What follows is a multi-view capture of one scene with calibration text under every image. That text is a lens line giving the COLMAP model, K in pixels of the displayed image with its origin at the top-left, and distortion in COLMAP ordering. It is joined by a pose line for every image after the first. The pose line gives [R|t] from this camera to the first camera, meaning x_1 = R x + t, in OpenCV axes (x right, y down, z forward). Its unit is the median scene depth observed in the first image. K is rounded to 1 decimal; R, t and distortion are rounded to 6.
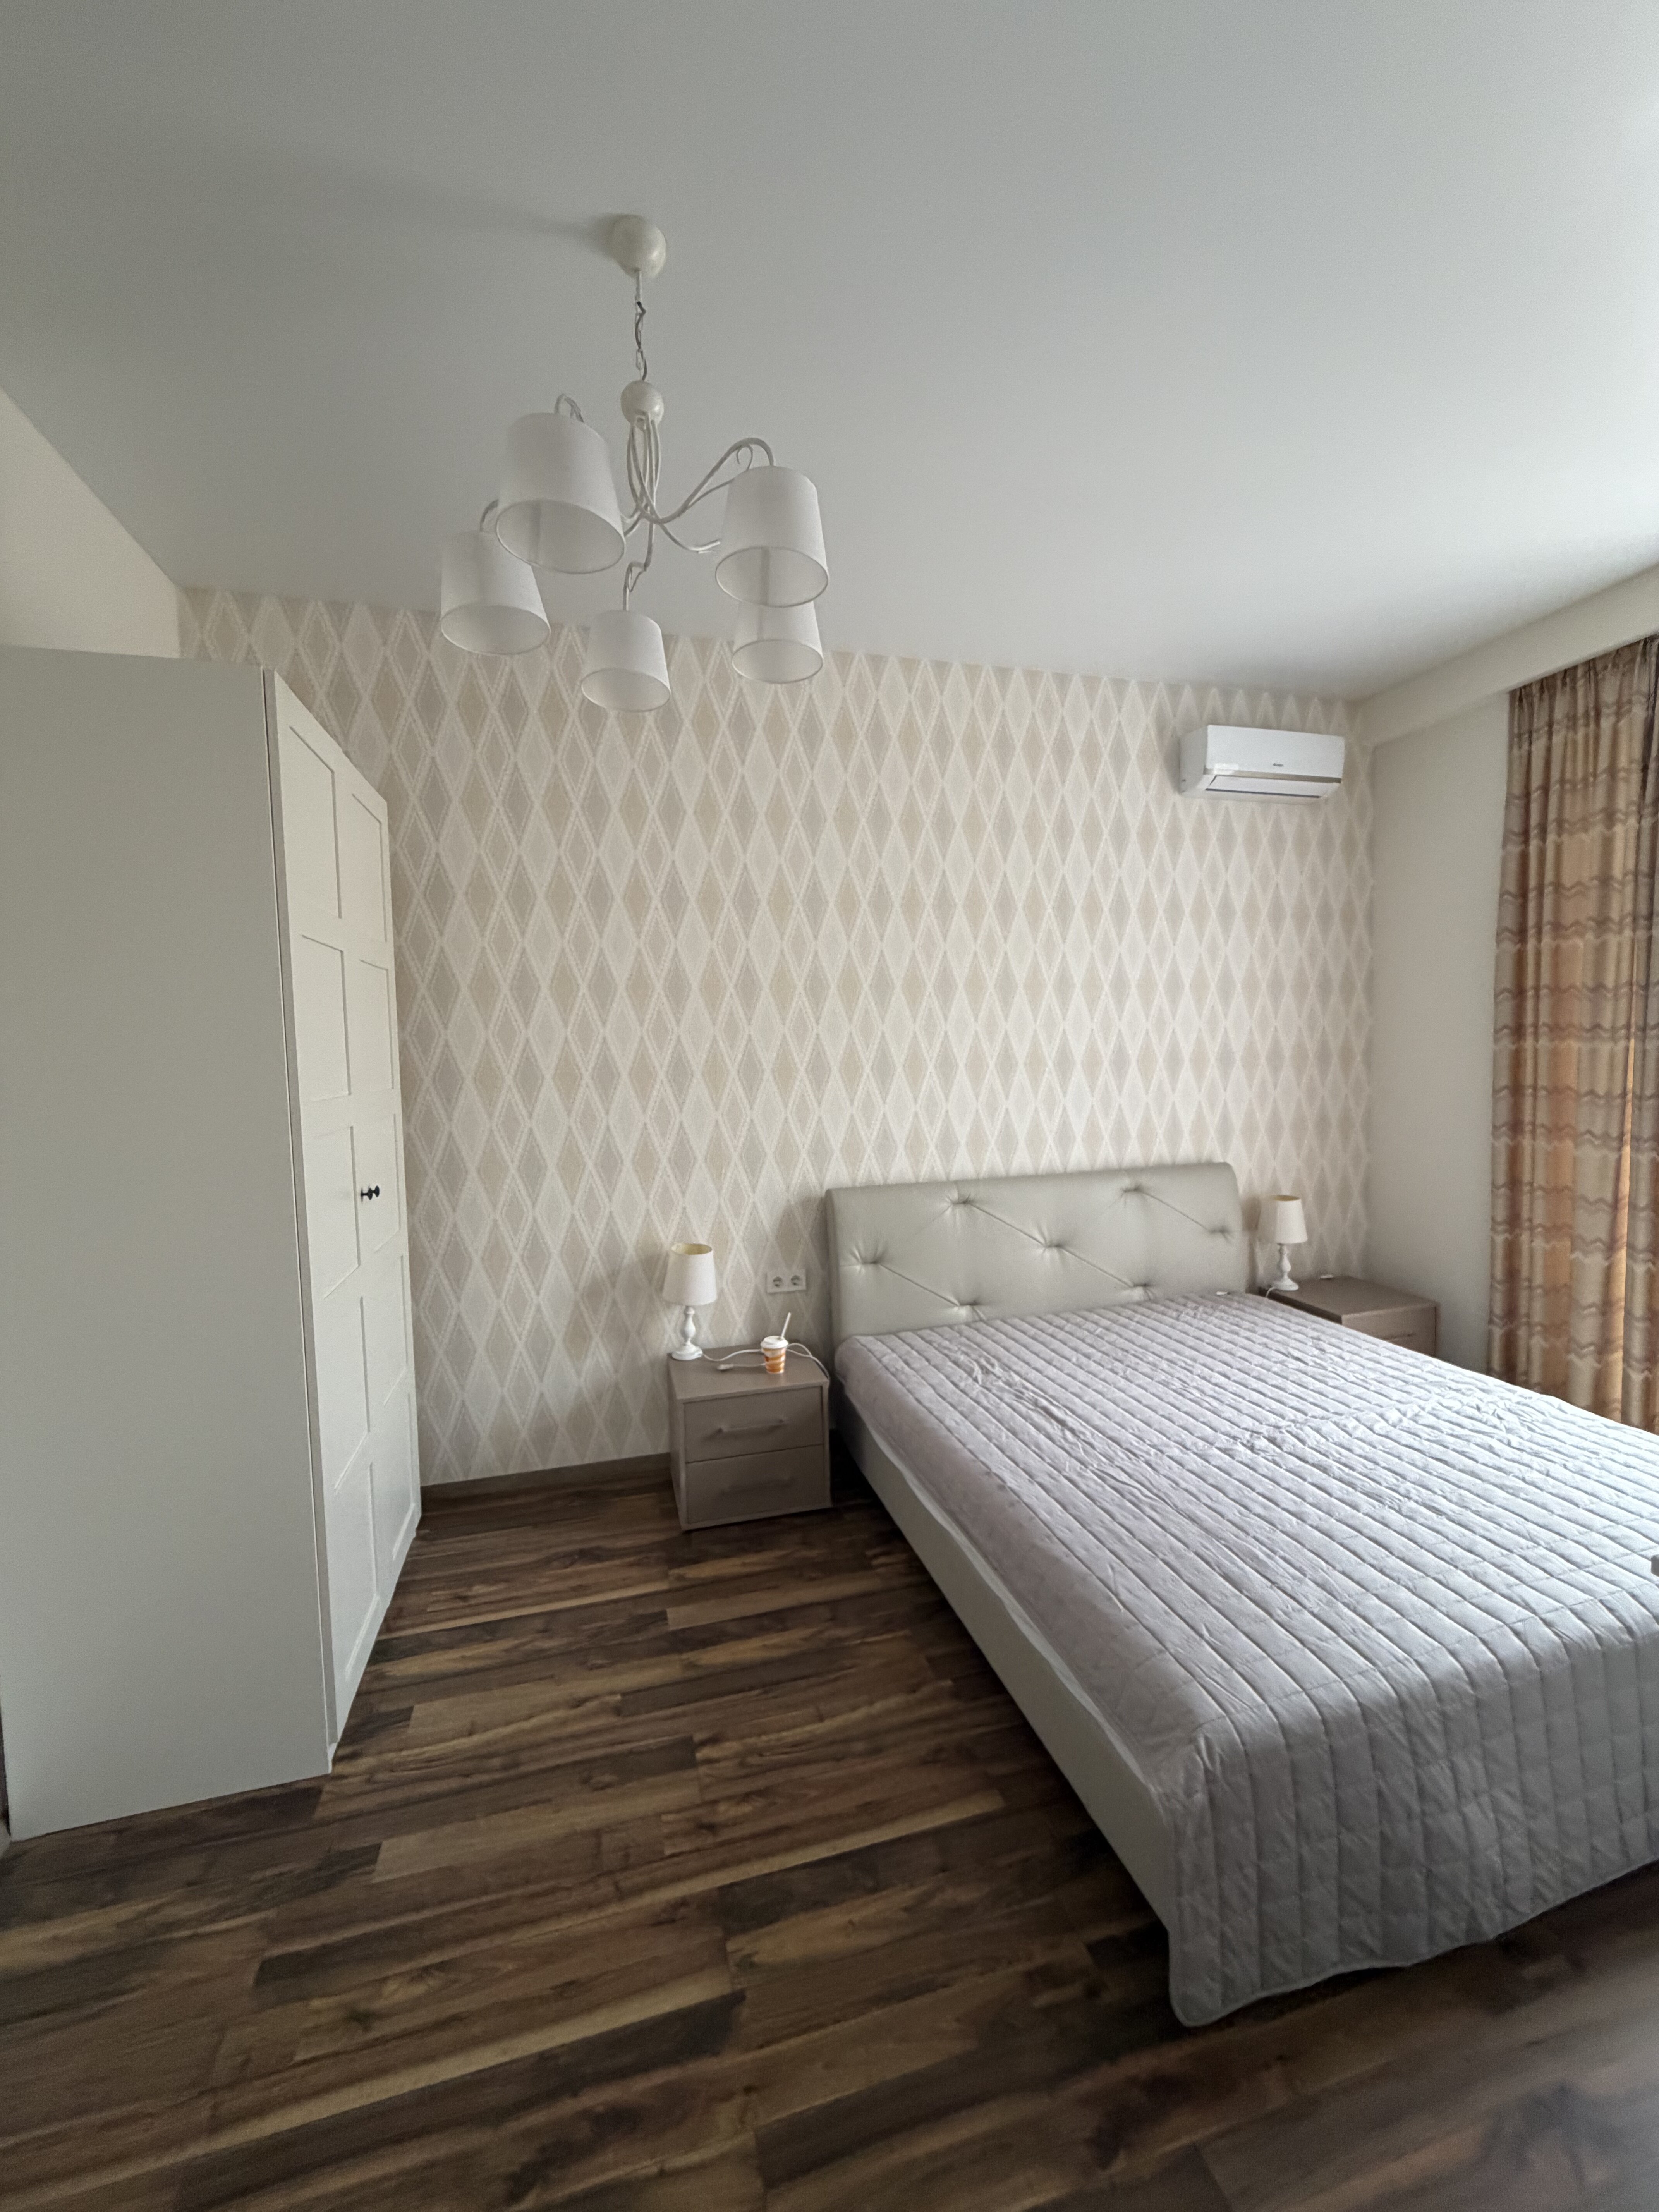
lens RADIAL K [[880.1, 0, 826.1], [0, 880.1, 1104.3], [0, 0, 1]] dist [-0.000752, 0.000148]
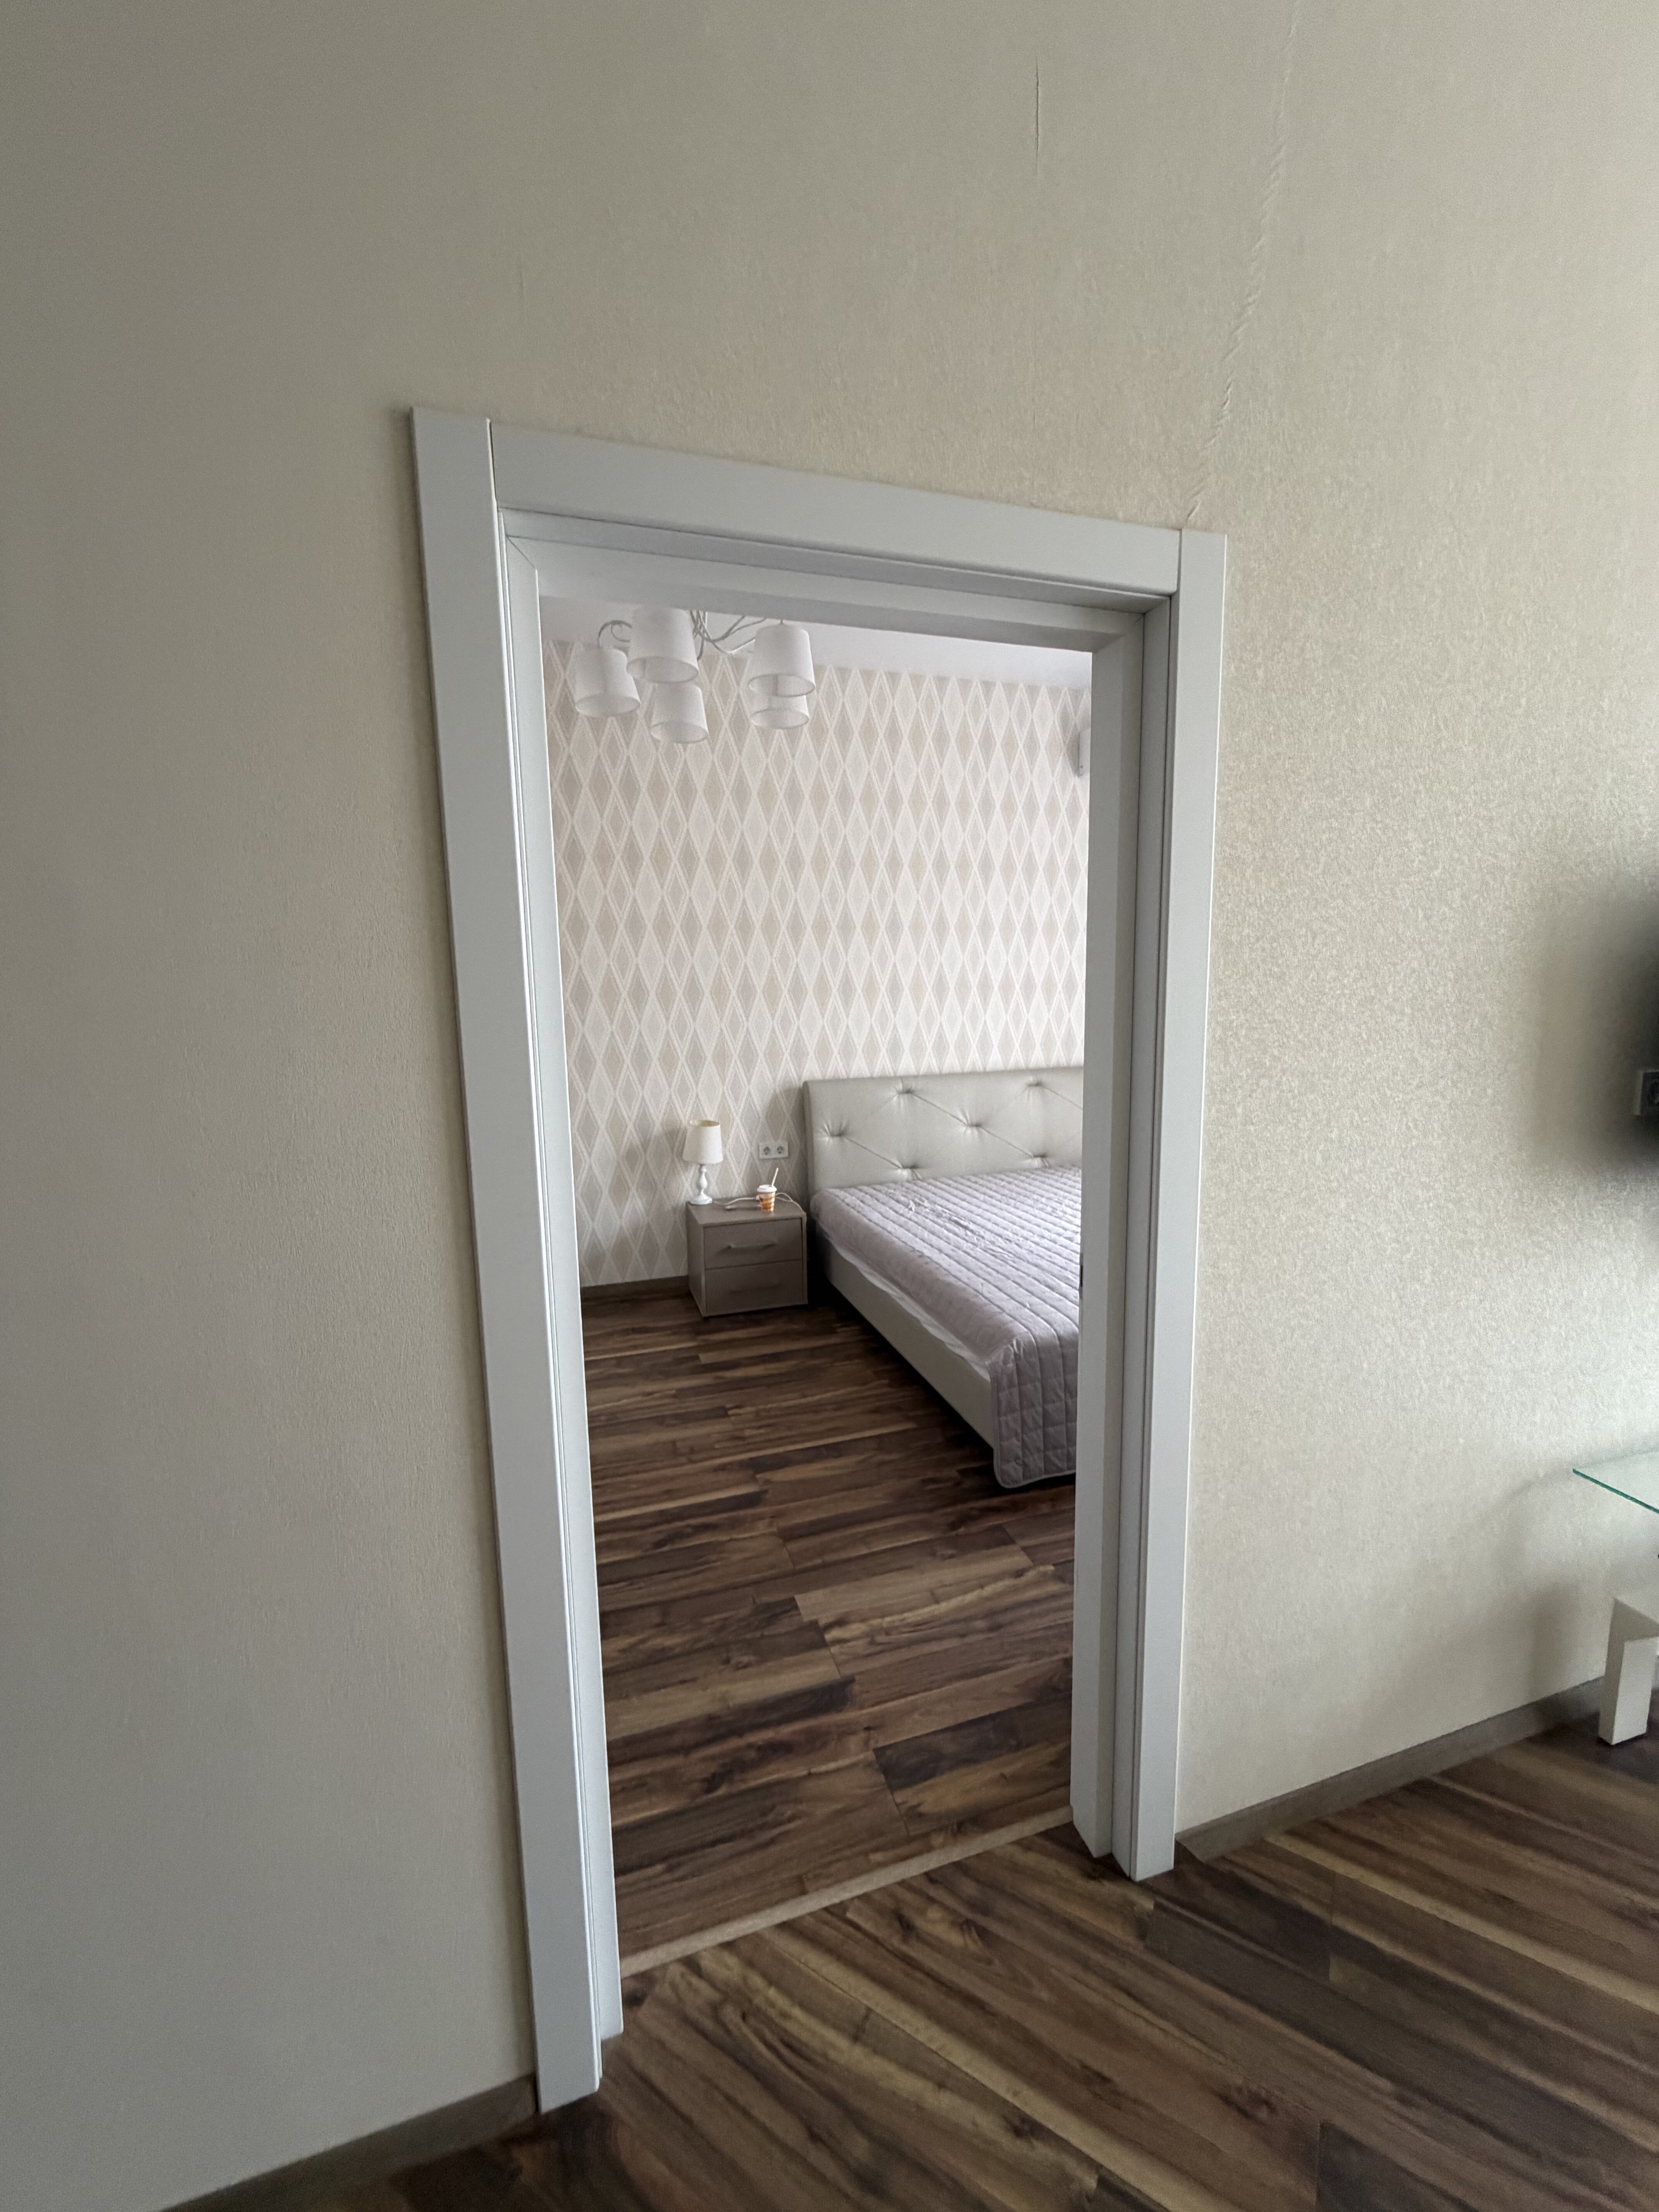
lens RADIAL K [[880.1, 0, 824.6], [0, 880.1, 1102.5], [0, 0, 1]] dist [-0.000752, 0.000148]
pose [[0.999216, 0.000446, 0.039579, -0.022049], [-0.003213, 0.997551, 0.069864, 0.038434], [-0.039451, -0.069936, 0.996771, -0.355764]]
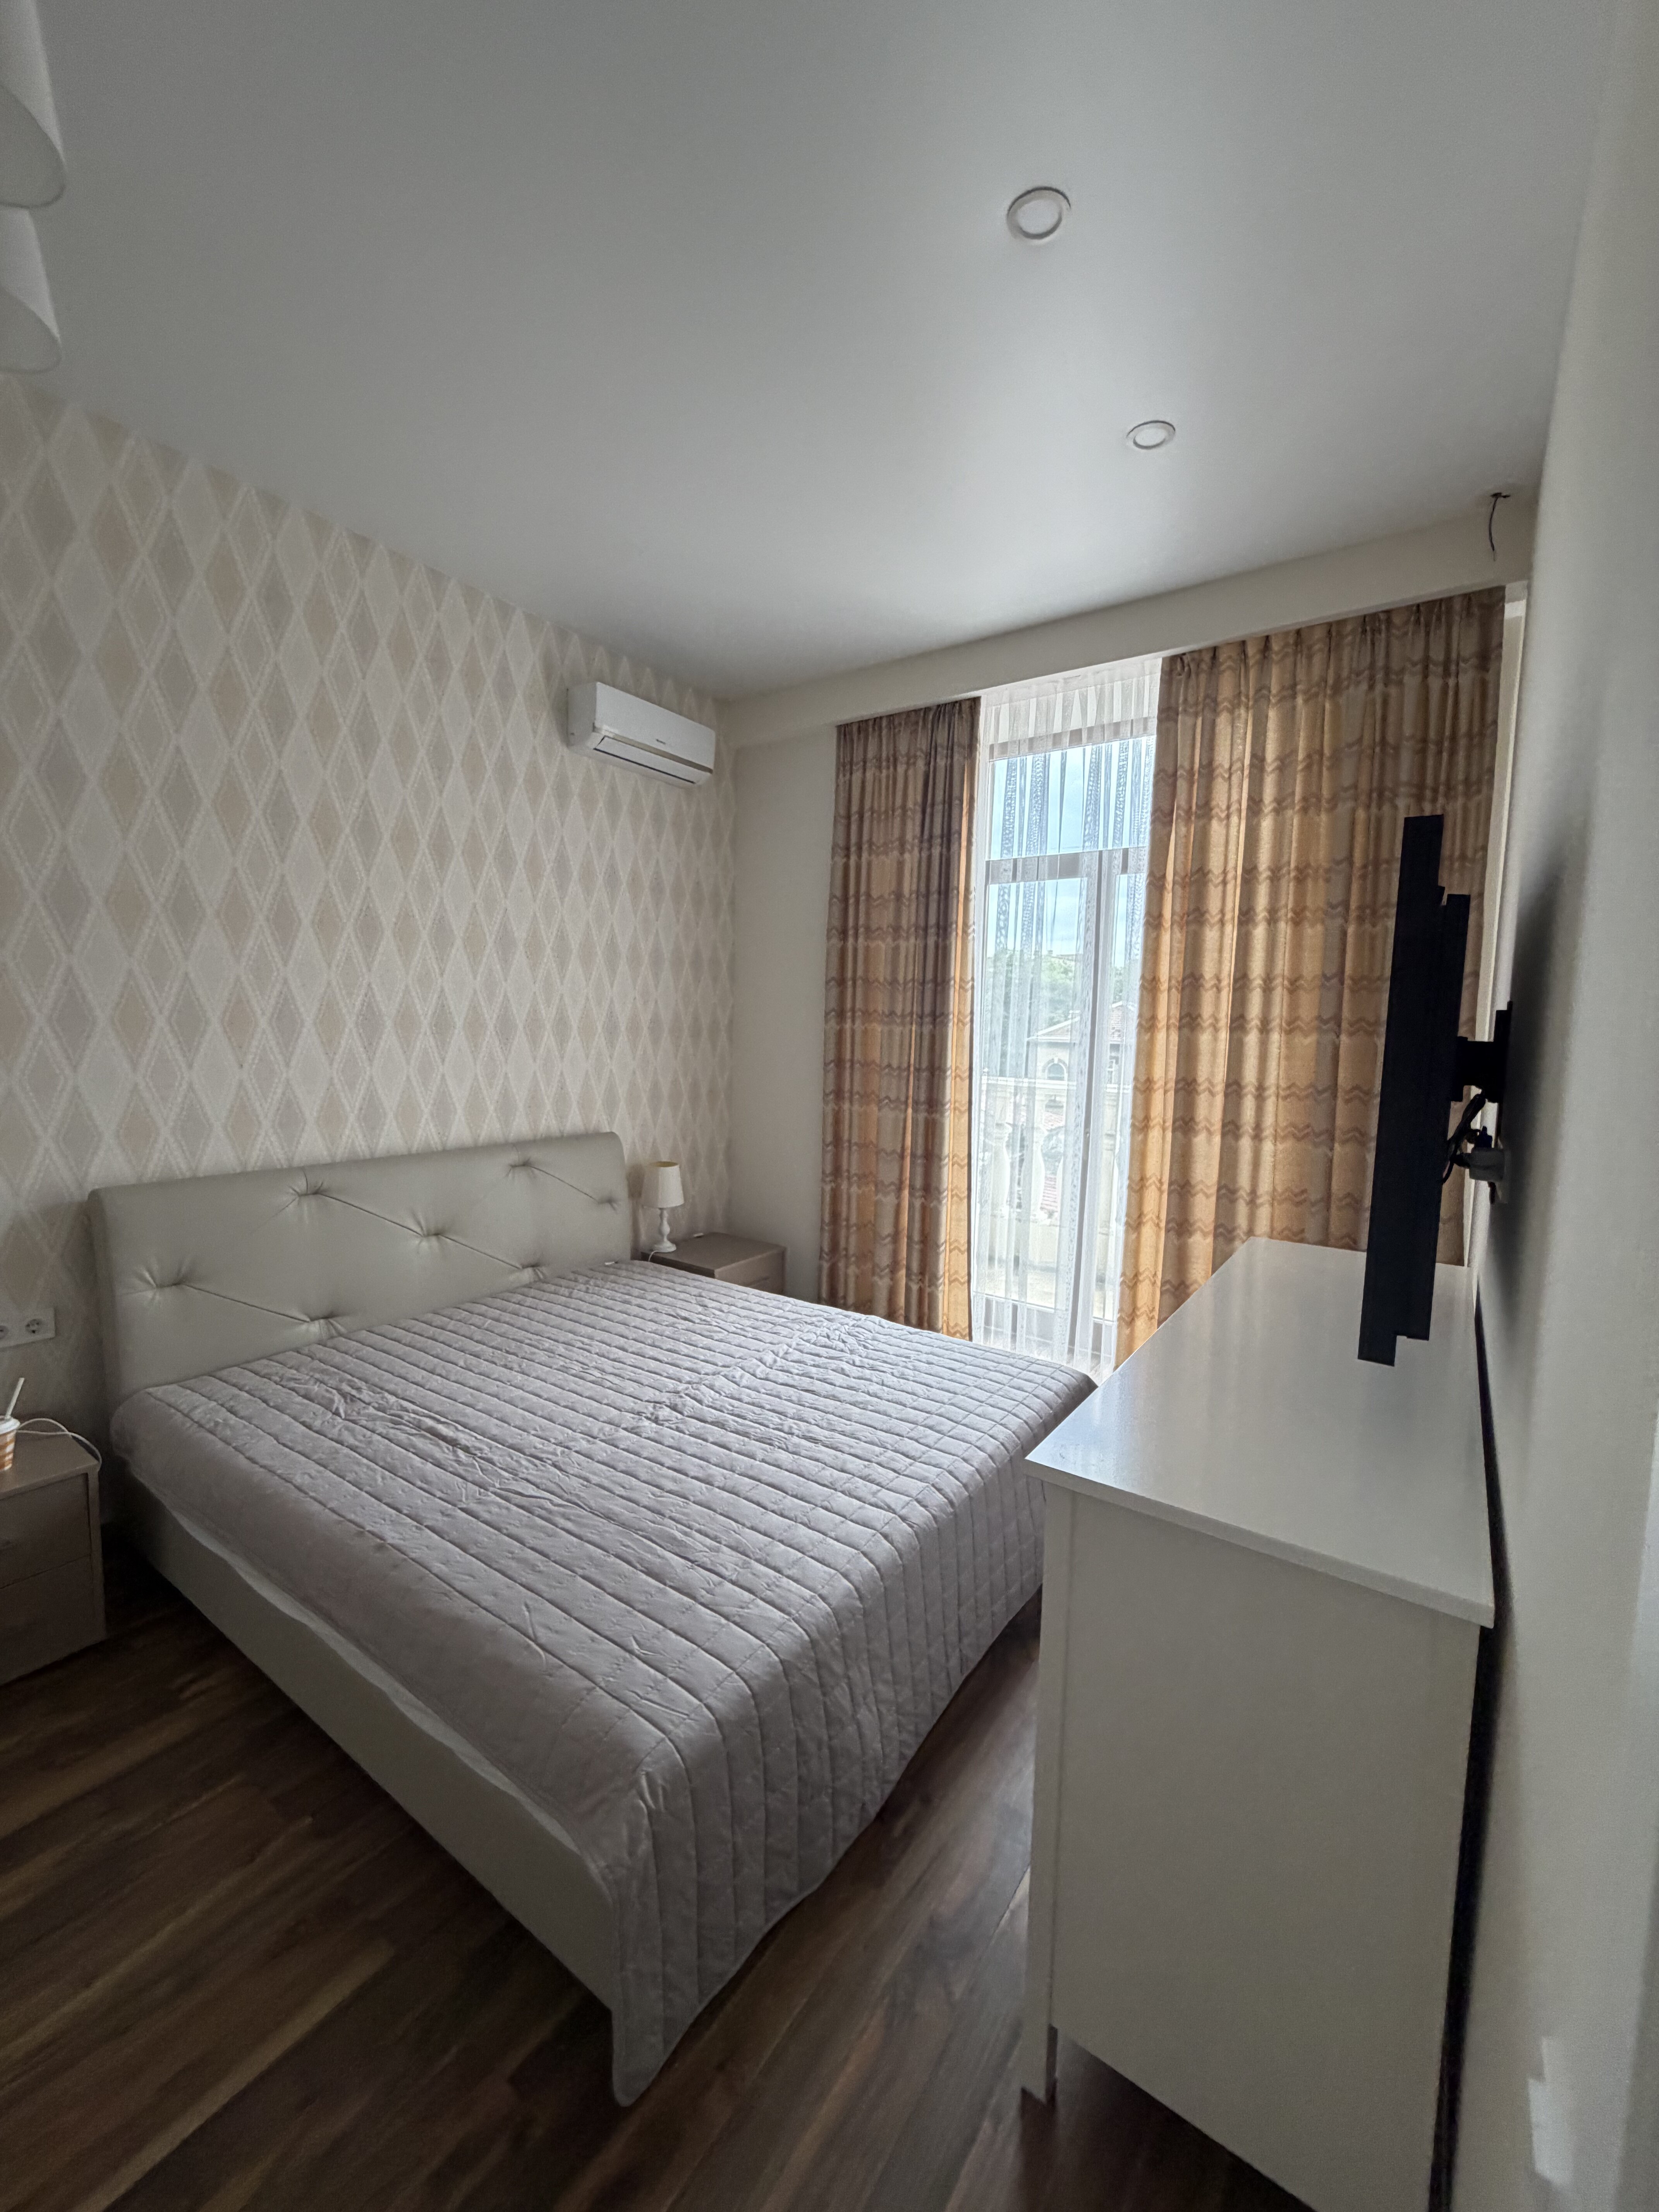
lens RADIAL K [[880.1, 0, 828.2], [0, 880.1, 1104.8], [0, 0, 1]] dist [-0.000752, 0.000148]
pose [[0.768172, -0.014070, 0.640089, 0.004596], [-0.005692, 0.999569, 0.028802, 0.006173], [-0.640218, -0.025769, 0.767761, 0.094150]]
